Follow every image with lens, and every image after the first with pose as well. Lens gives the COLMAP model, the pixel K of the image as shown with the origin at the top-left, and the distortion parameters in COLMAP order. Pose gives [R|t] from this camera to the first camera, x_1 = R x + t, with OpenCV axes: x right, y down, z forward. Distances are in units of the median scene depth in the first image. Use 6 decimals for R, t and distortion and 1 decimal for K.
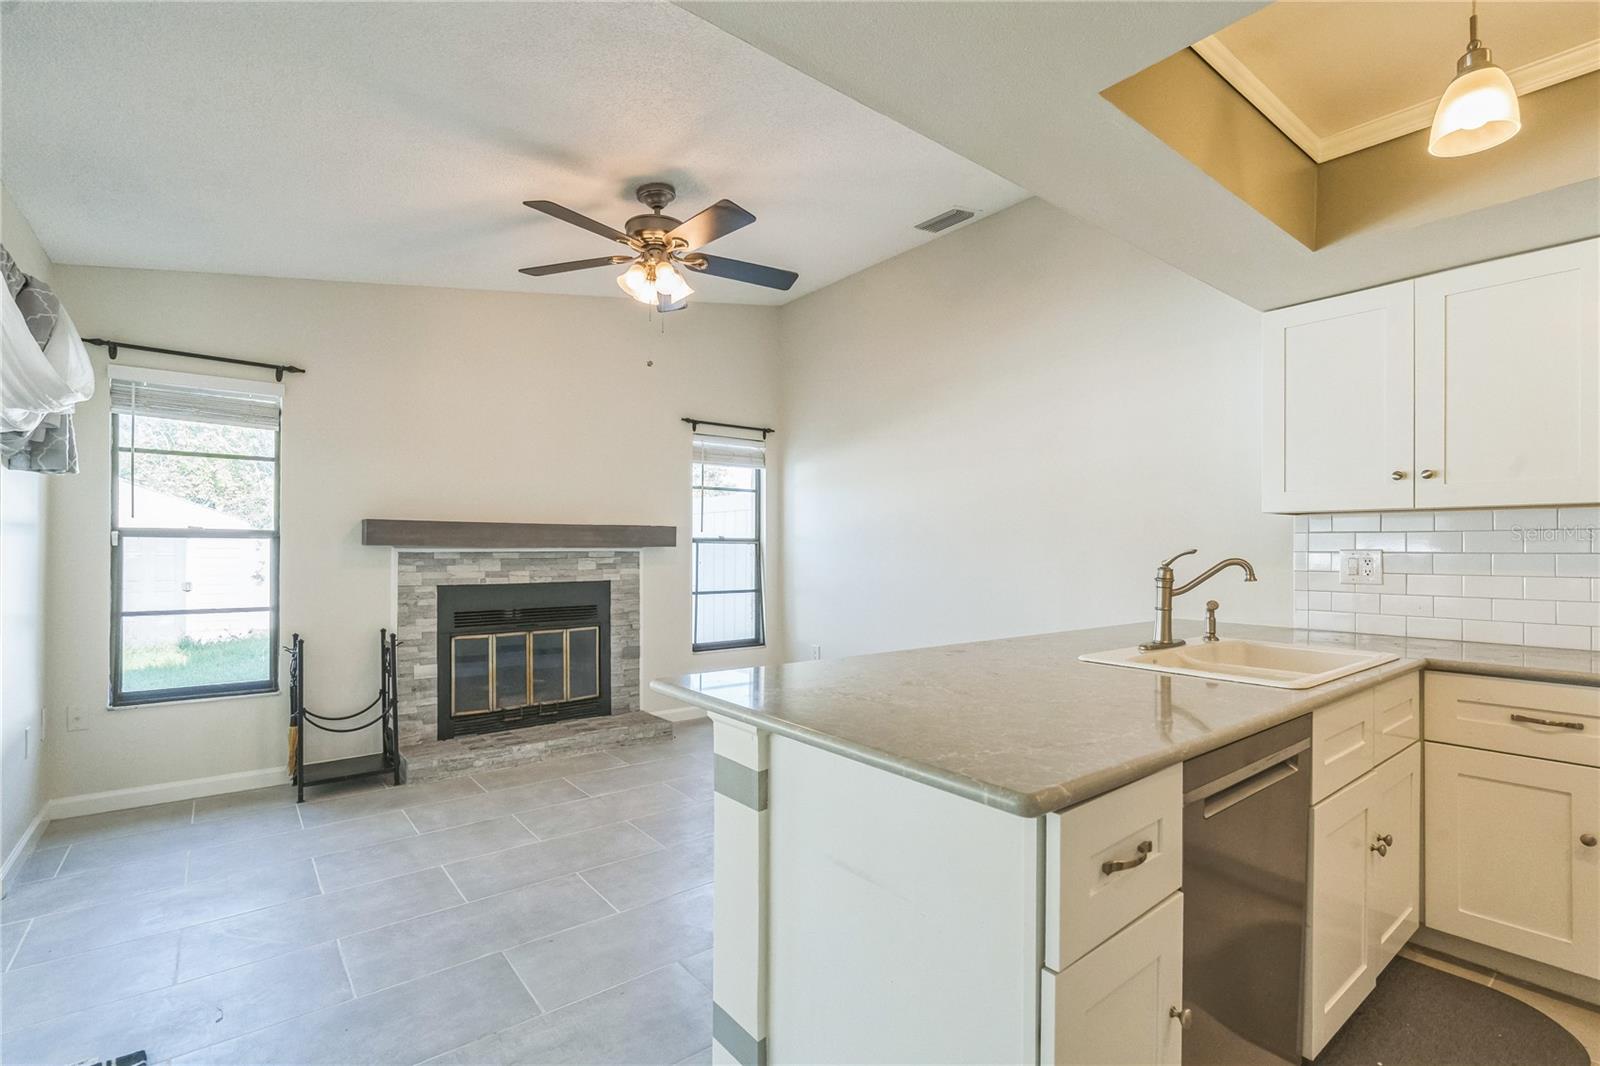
lens RADIAL K [[731.0, 0, 800.0], [0, 731.0, 533.0], [0, 0, 1]] dist [0.000354, 0.000453]
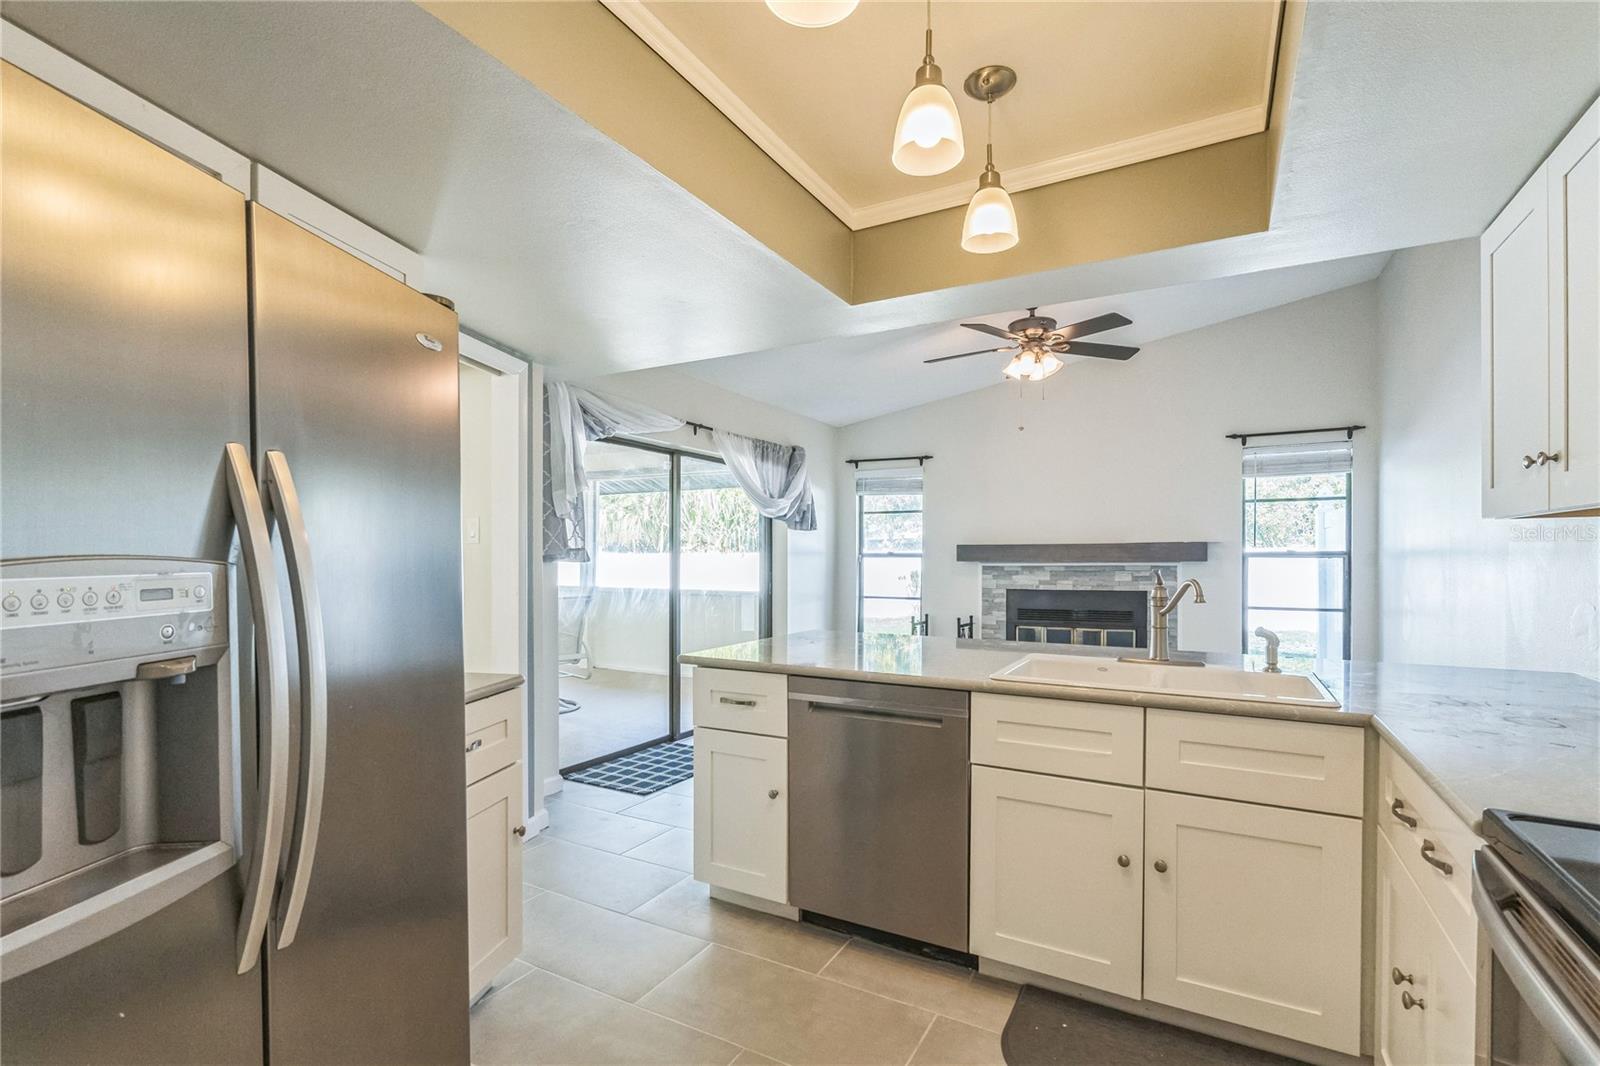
lens RADIAL K [[731.0, 0, 800.0], [0, 731.0, 533.0], [0, 0, 1]] dist [0.000354, 0.000453]
pose [[0.391434, -0.037349, -0.919448, 0.638516], [0.021865, 0.999271, -0.031283, -0.002146], [0.919946, -0.007859, 0.391966, 0.058320]]
